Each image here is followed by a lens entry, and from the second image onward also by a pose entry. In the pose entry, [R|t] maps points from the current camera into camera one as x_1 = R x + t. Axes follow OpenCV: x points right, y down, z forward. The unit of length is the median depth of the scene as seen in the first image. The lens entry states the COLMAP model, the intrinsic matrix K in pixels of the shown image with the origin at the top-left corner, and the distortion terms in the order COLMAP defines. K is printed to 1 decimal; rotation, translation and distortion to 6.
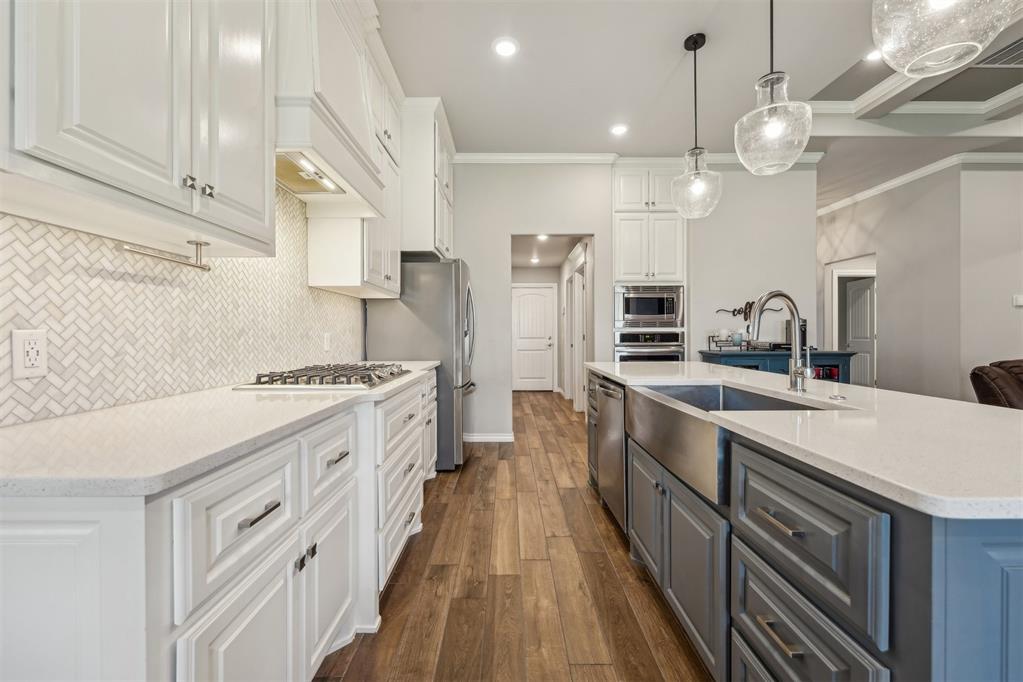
lens RADIAL K [[413.4, 0, 513.3], [0, 413.4, 332.6], [0, 0, 1]] dist [0.003292, -0.000629]
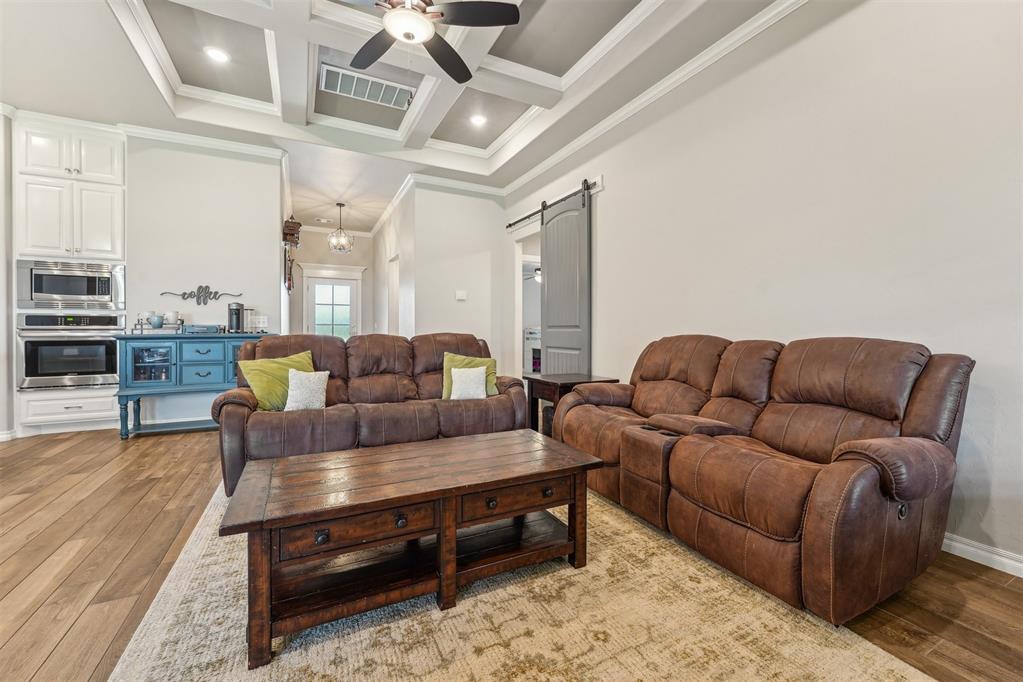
lens RADIAL K [[413.4, 0, 516.8], [0, 413.4, 334.4], [0, 0, 1]] dist [0.003292, -0.000629]
pose [[0.892723, -0.002996, 0.450595, 0.974802], [-0.003864, 0.999890, 0.014302, 0.031583], [-0.450589, -0.014509, 0.892614, -0.291689]]
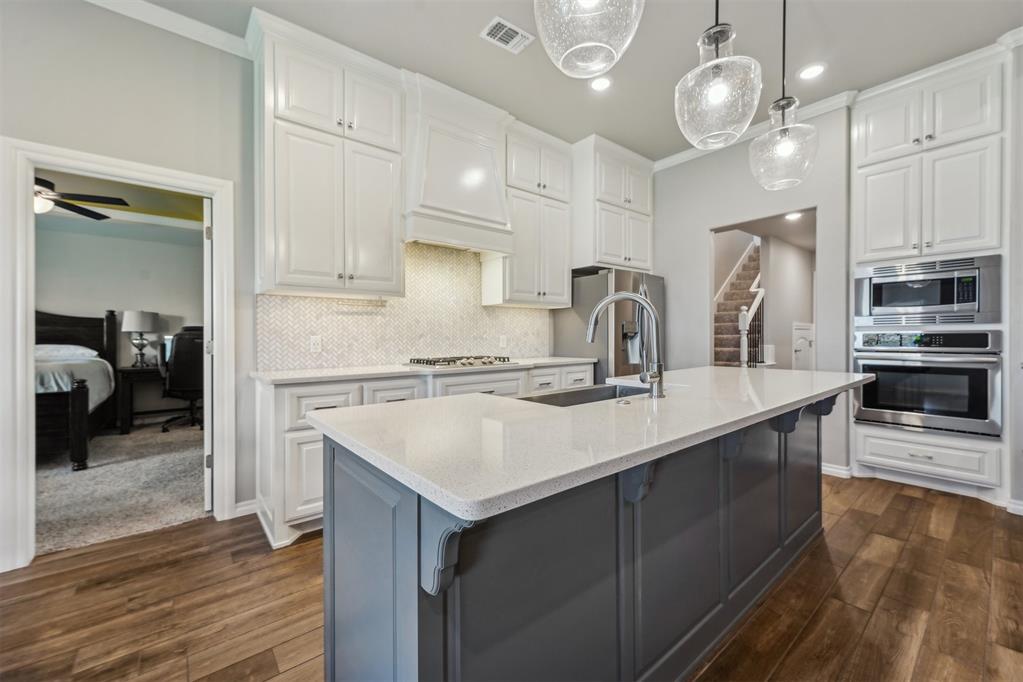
lens RADIAL K [[413.4, 0, 511.5], [0, 413.4, 338.0], [0, 0, 1]] dist [0.003292, -0.000629]
pose [[0.626506, 0.002367, -0.779413, 0.545429], [0.007390, 0.999932, 0.008977, -0.002416], [0.779382, -0.011384, 0.626446, 0.075023]]
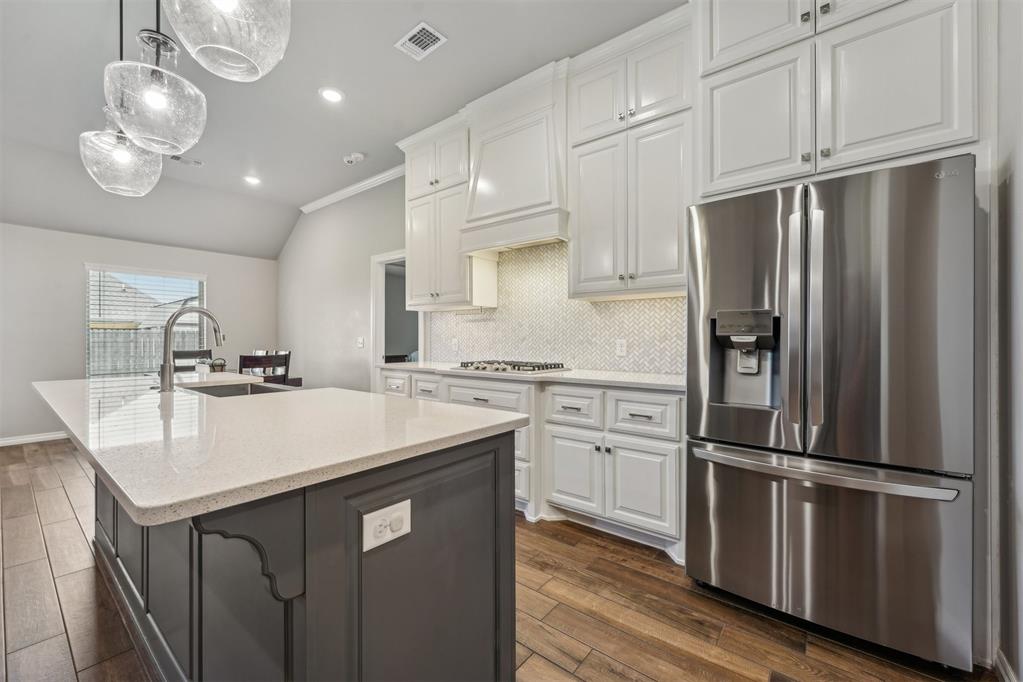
lens RADIAL K [[413.4, 0, 510.6], [0, 413.4, 336.2], [0, 0, 1]] dist [0.003292, -0.000629]
pose [[-0.633417, -0.002290, -0.773807, 0.435065], [0.004537, 0.999967, -0.006673, -0.000910], [0.773797, -0.007737, -0.633386, 1.106453]]
